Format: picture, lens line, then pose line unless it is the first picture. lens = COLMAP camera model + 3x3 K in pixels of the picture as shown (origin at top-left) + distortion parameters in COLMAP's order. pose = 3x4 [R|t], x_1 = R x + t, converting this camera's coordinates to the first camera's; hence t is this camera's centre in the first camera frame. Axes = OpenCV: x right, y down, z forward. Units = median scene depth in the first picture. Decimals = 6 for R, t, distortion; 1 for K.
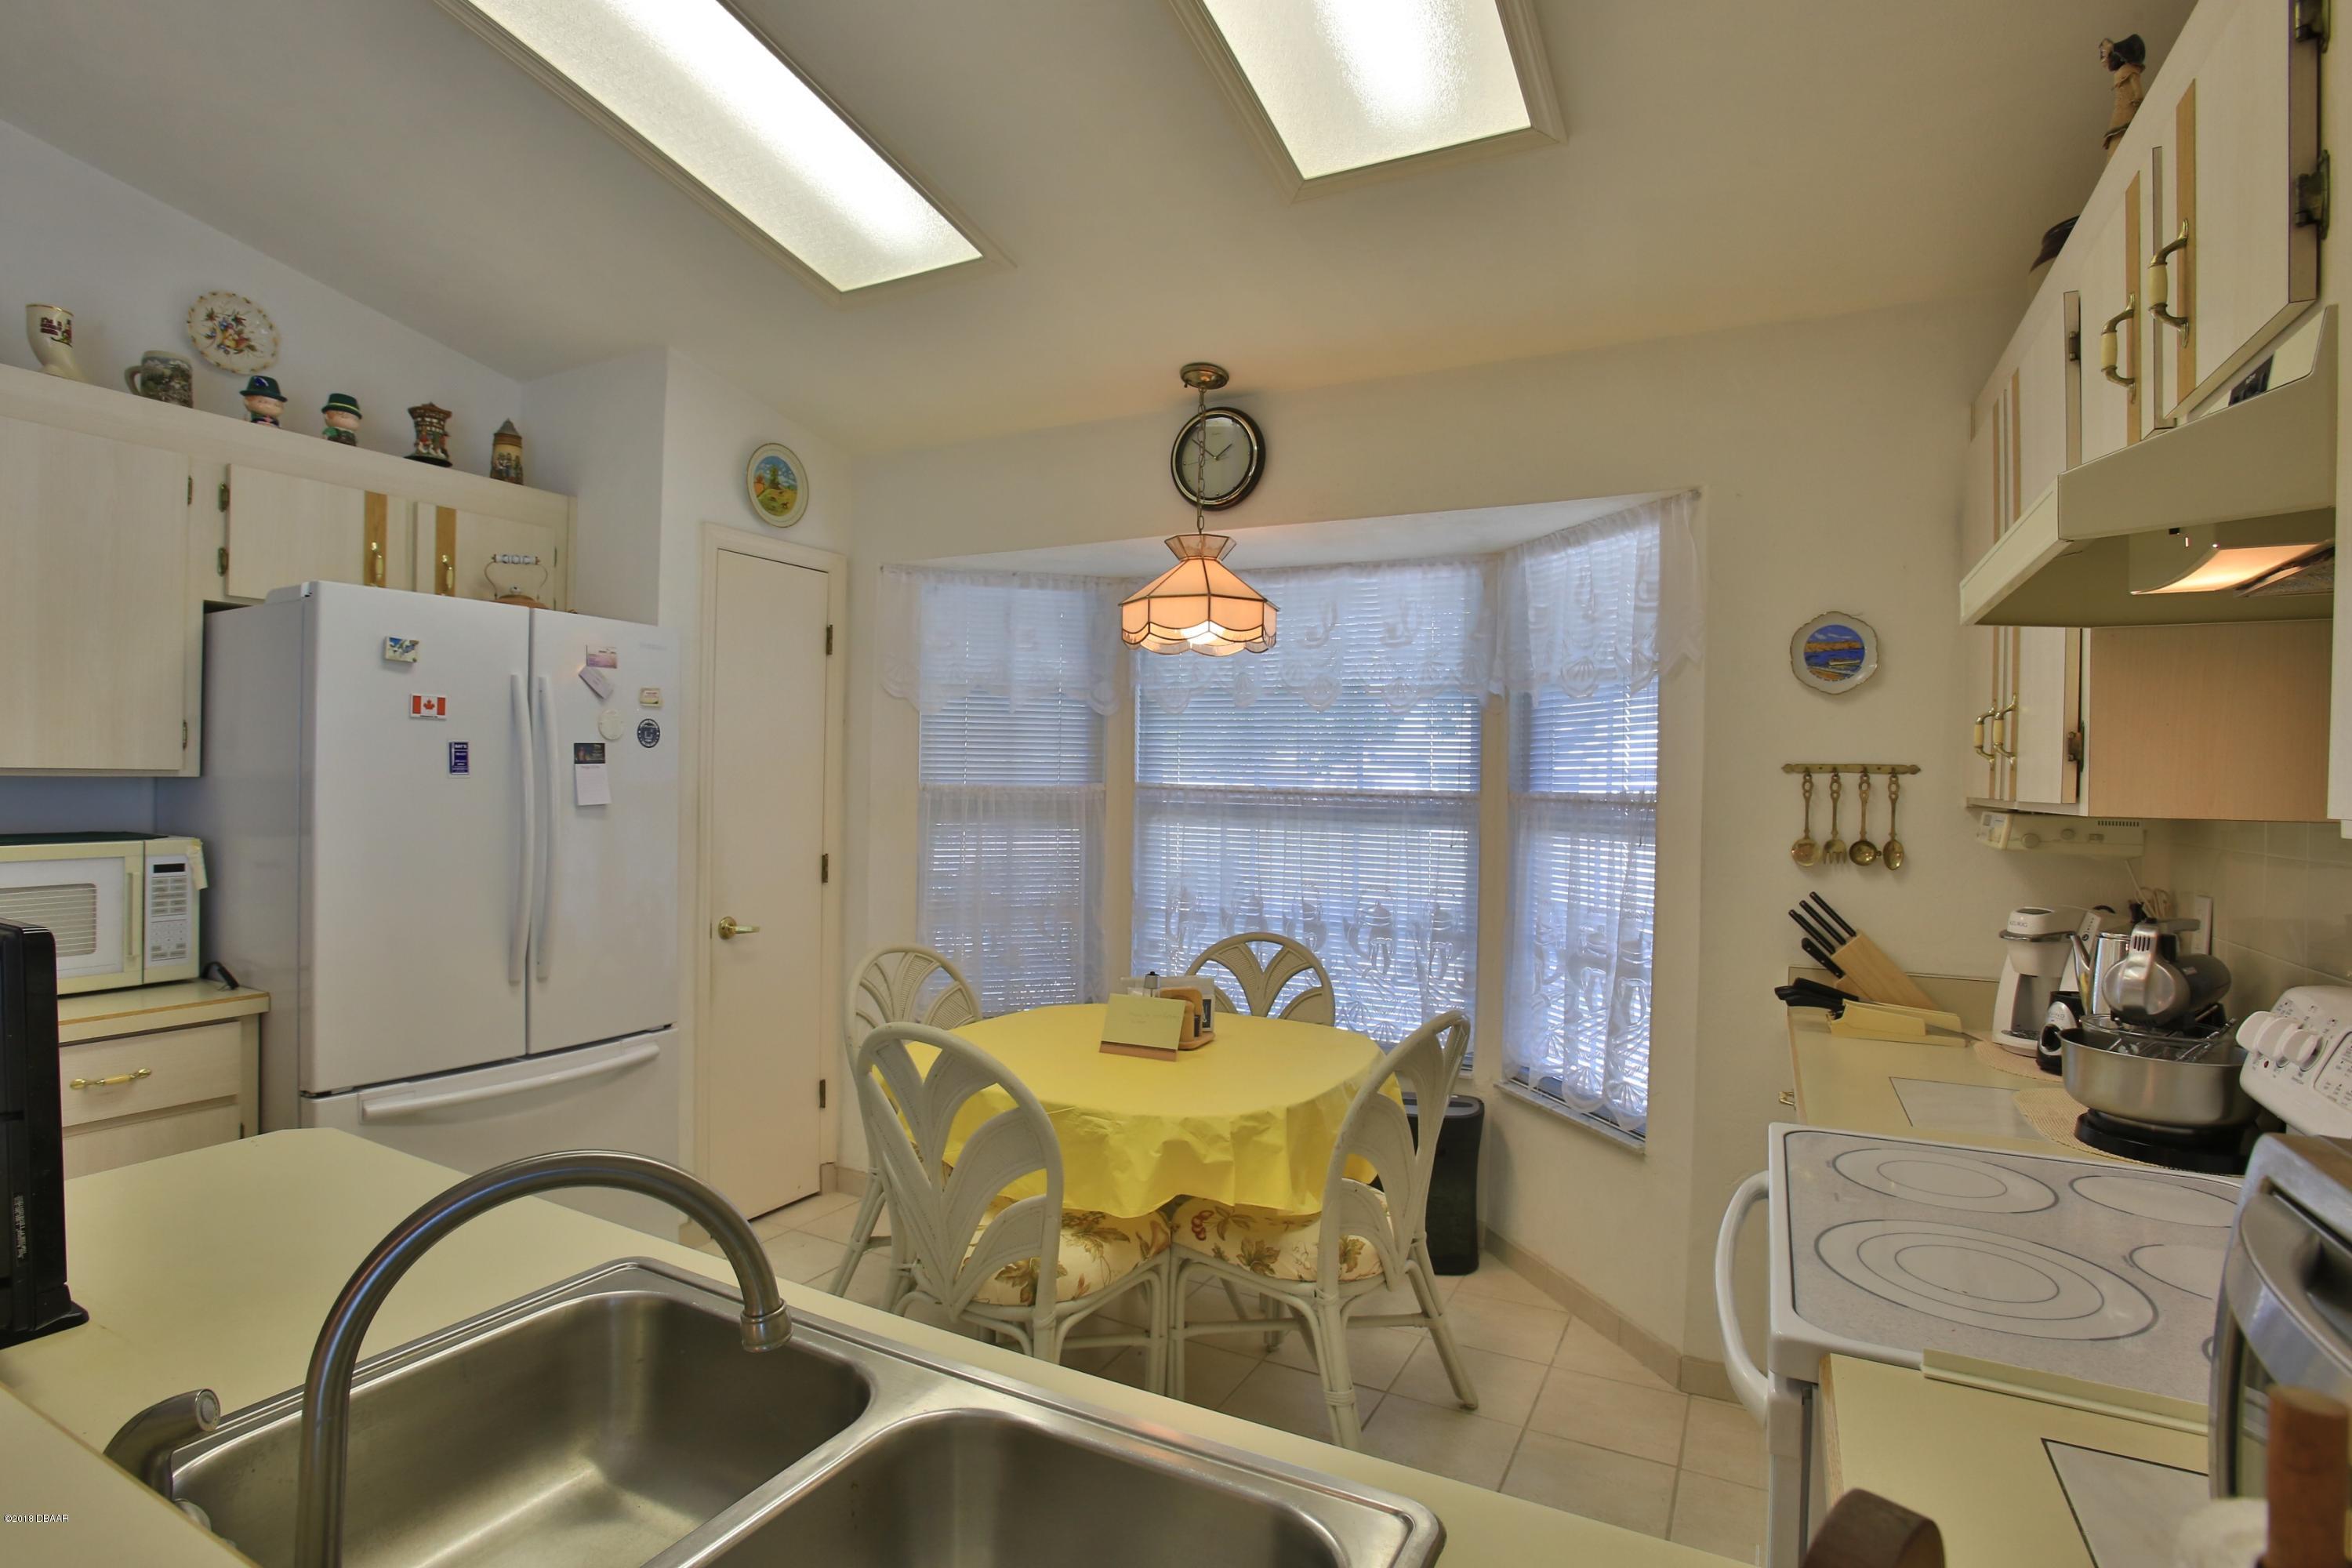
lens RADIAL K [[1155.5, 0, 1168.8], [0, 1155.5, 780.1], [0, 0, 1]] dist [-0.044630, 0.002938]
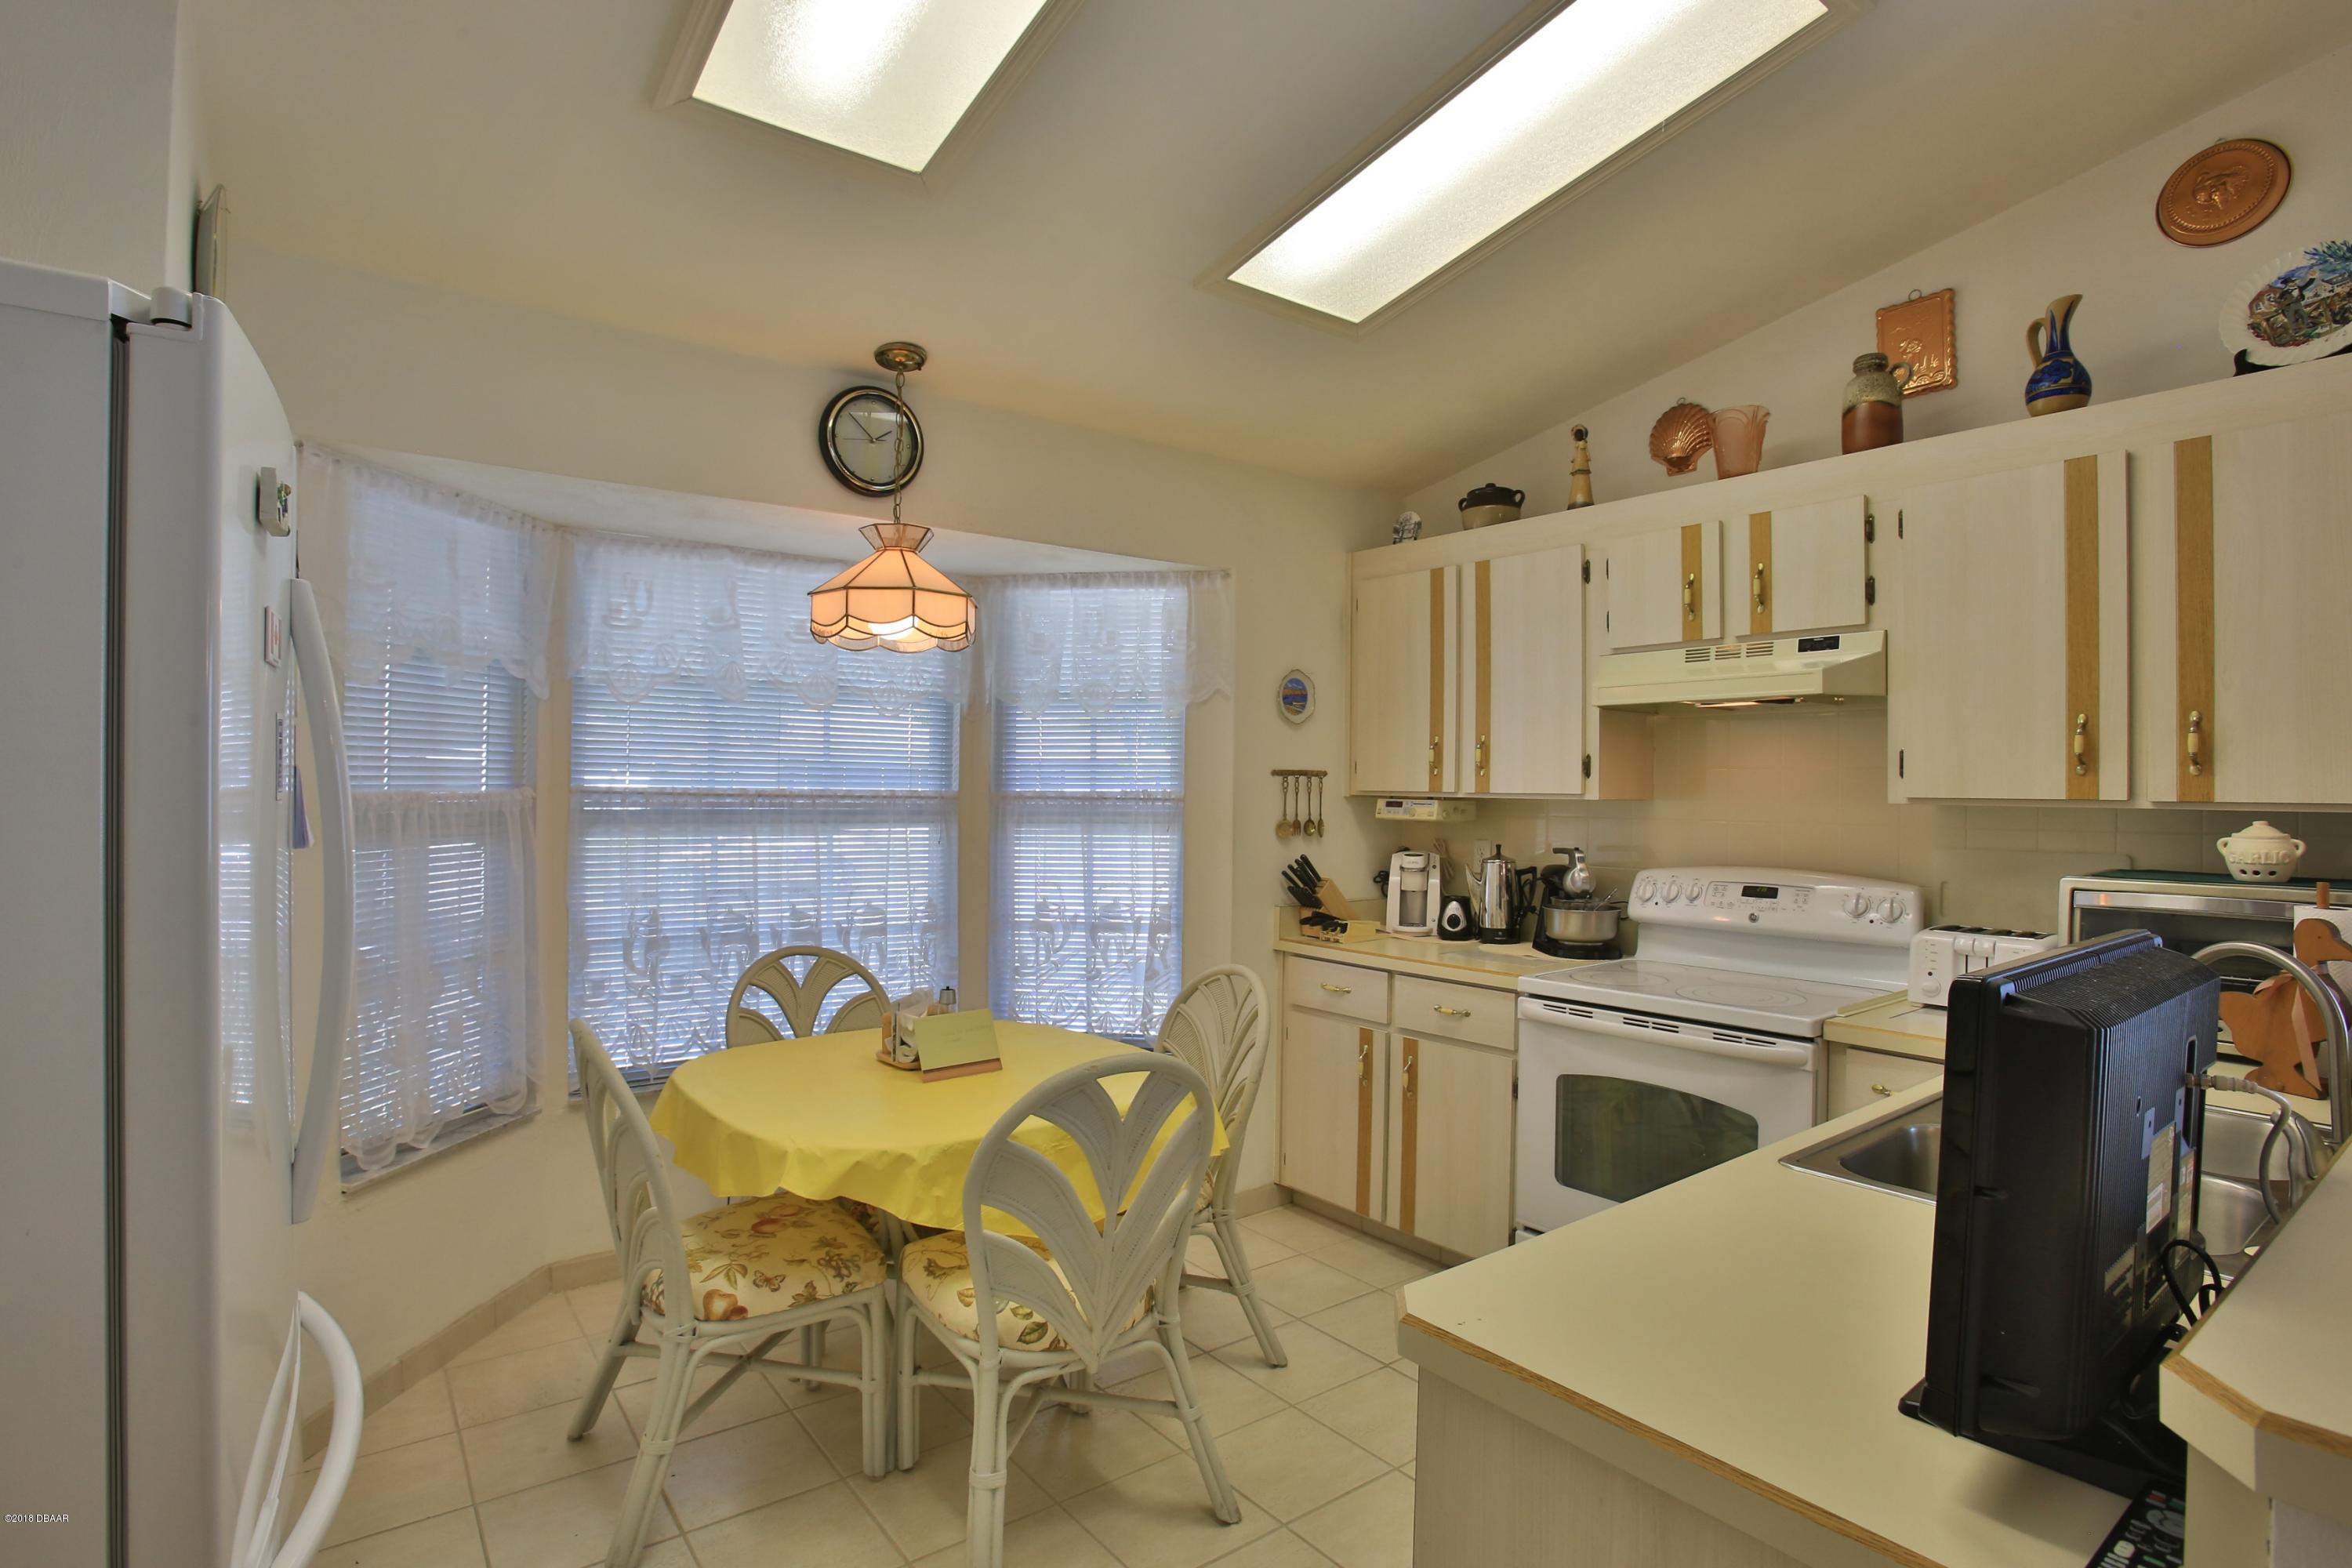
lens RADIAL K [[1155.5, 0, 1158.9], [0, 1155.5, 782.5], [0, 0, 1]] dist [-0.044630, 0.002938]
pose [[0.451188, -0.009626, 0.892377, -0.714466], [-0.001918, 0.999929, 0.011755, -0.012458], [-0.892427, -0.007015, 0.451138, 0.385301]]
